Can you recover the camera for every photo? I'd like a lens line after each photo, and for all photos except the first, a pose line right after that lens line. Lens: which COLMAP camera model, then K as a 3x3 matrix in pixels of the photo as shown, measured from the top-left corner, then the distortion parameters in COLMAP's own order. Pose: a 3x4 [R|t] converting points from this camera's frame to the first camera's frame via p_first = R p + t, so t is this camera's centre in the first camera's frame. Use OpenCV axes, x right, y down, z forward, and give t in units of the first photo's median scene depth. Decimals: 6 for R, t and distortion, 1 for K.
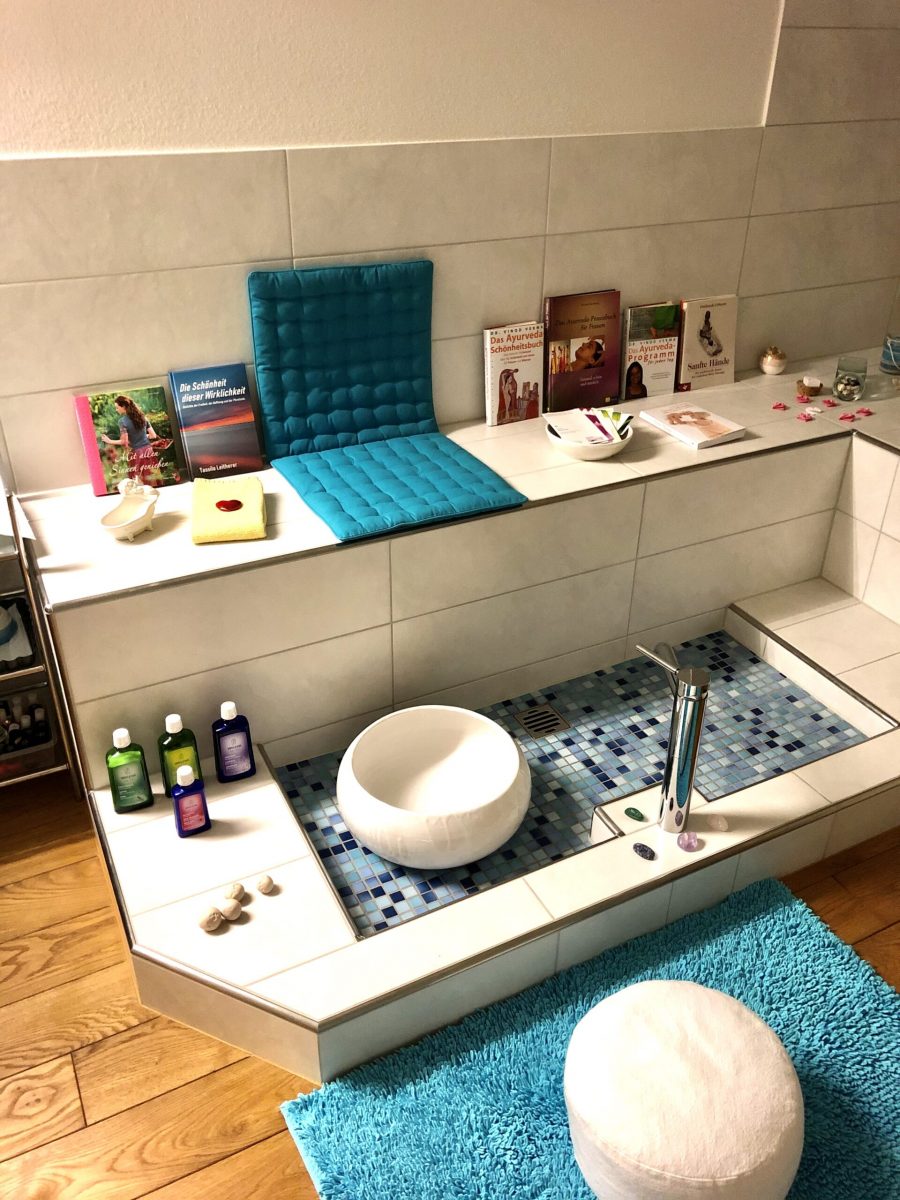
lens RADIAL K [[976.8, 0, 450.0], [0, 976.8, 600.0], [0, 0, 1]] dist [0.050722, -0.165941]
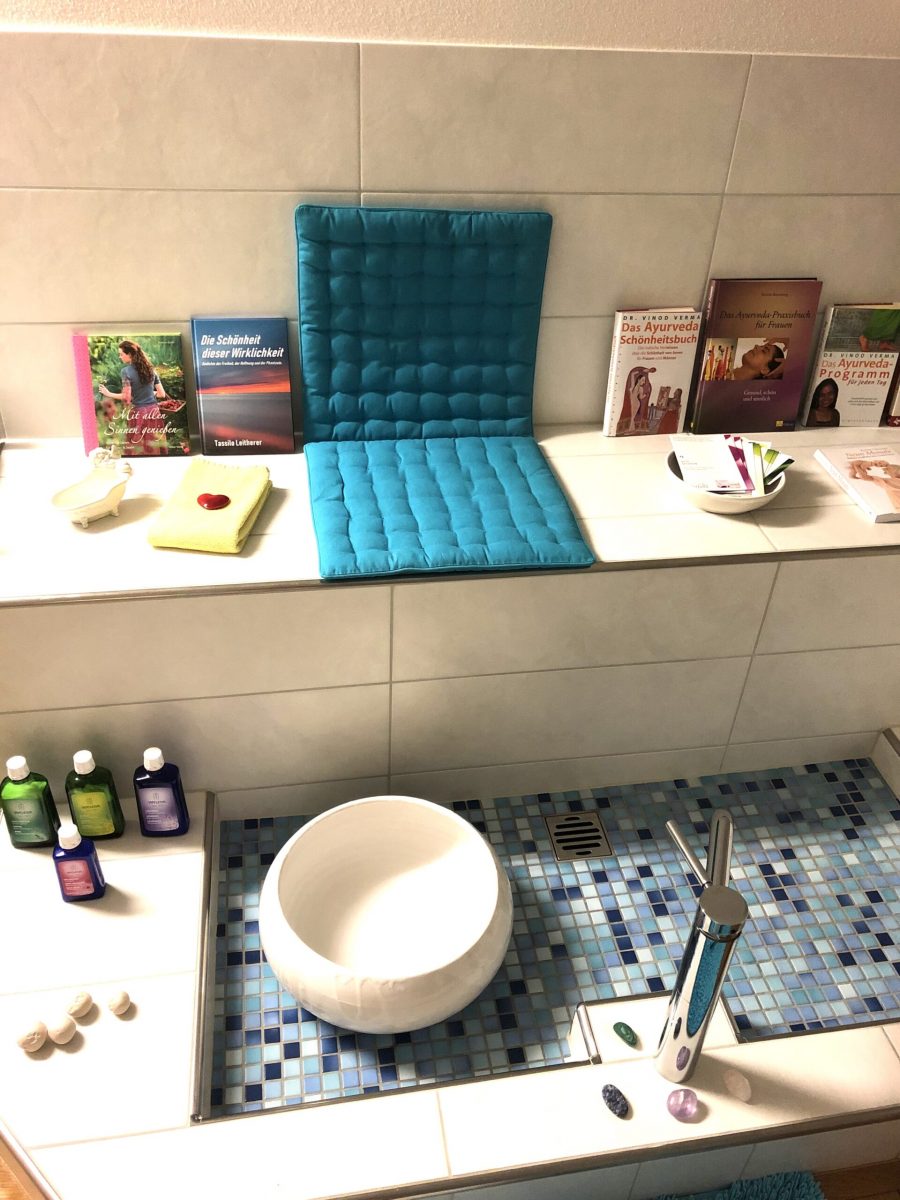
lens RADIAL K [[985.5, 0, 450.0], [0, 985.5, 600.0], [0, 0, 1]] dist [-0.000986, -0.004706]
pose [[0.953674, 0.202948, -0.222075, 0.139578], [-0.184539, 0.977627, 0.100945, -0.123910], [0.237593, -0.055288, 0.969790, 0.246061]]
